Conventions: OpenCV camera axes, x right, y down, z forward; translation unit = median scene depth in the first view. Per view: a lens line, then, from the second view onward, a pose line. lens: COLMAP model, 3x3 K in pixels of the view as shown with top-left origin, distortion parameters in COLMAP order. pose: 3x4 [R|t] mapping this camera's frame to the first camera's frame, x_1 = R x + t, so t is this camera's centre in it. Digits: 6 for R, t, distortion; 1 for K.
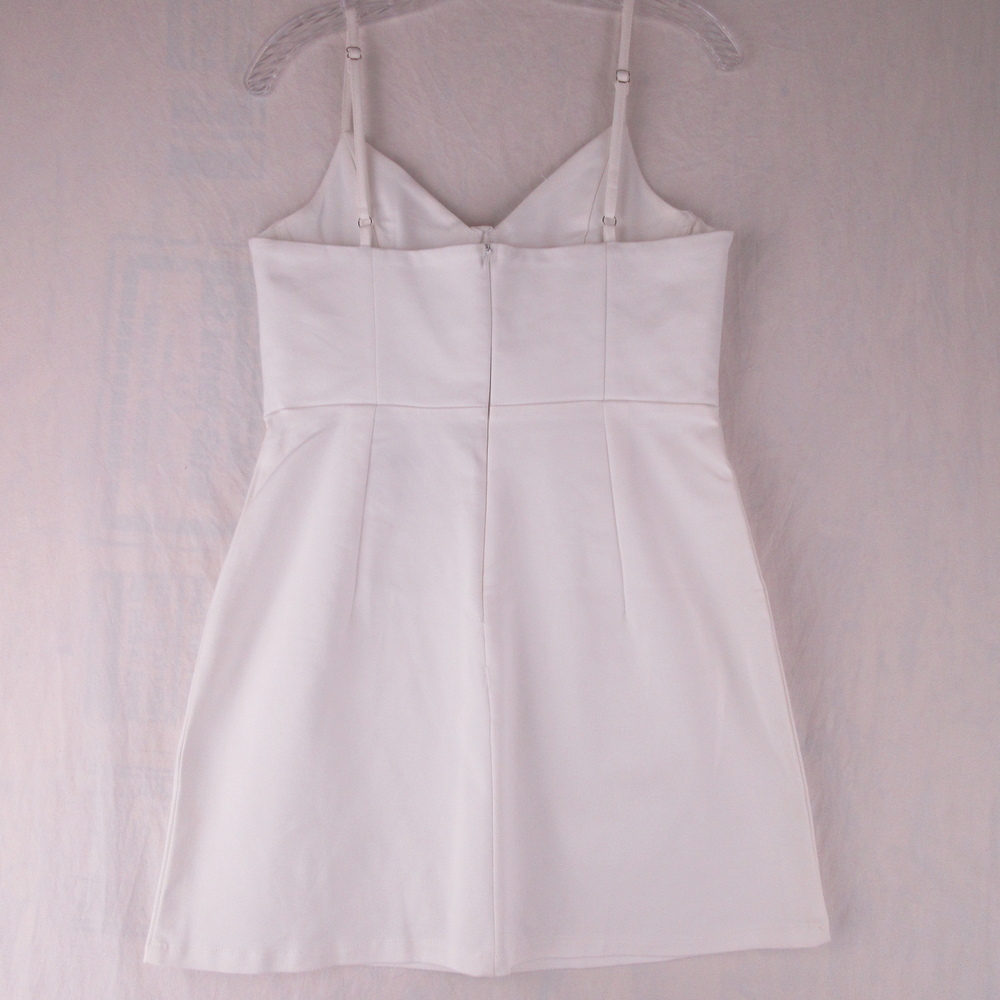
lens RADIAL K [[851.1, 0, 500.0], [0, 851.1, 500.0], [0, 0, 1]] dist [-0.065072, 0.011064]
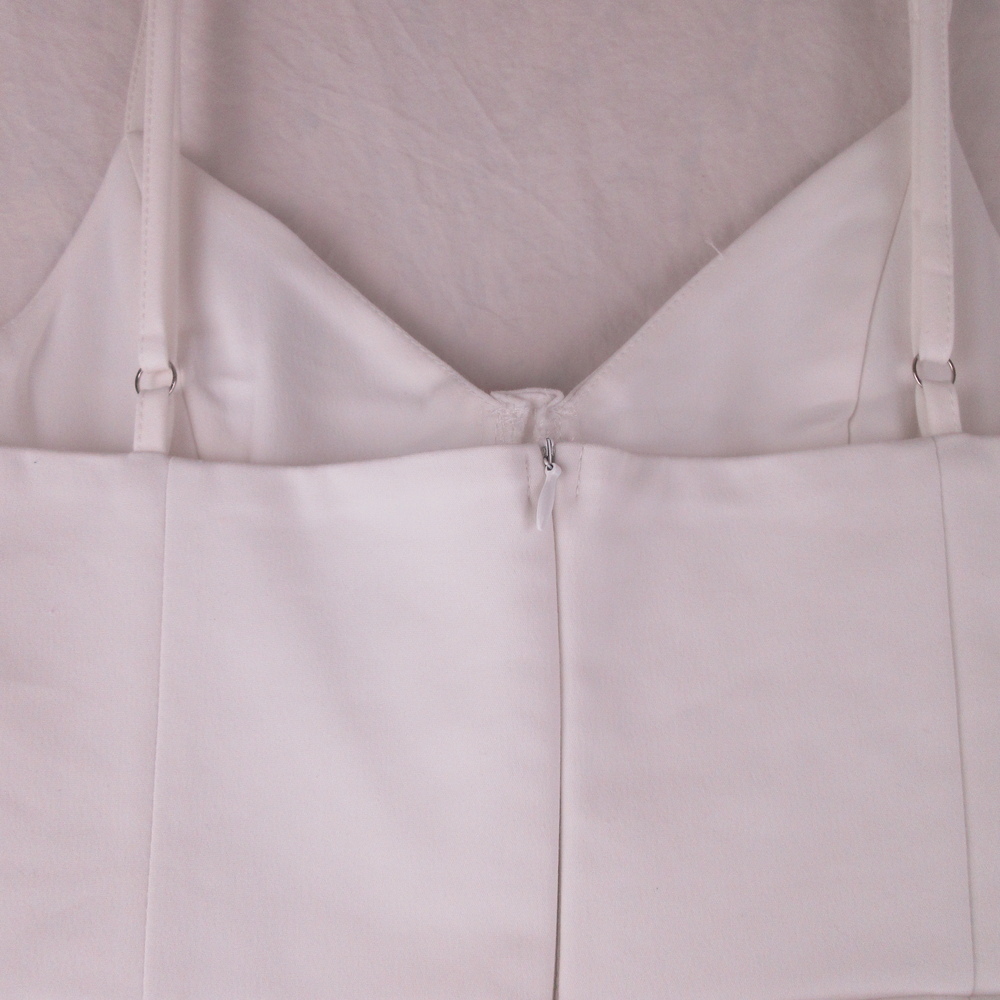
lens RADIAL K [[851.1, 0, 500.0], [0, 851.1, 500.0], [0, 0, 1]] dist [-0.065072, 0.011064]
pose [[0.999496, -0.003744, -0.031523, -0.021368], [-0.003480, 0.974114, -0.226031, -0.213192], [0.031554, 0.226027, 0.973610, 0.702294]]
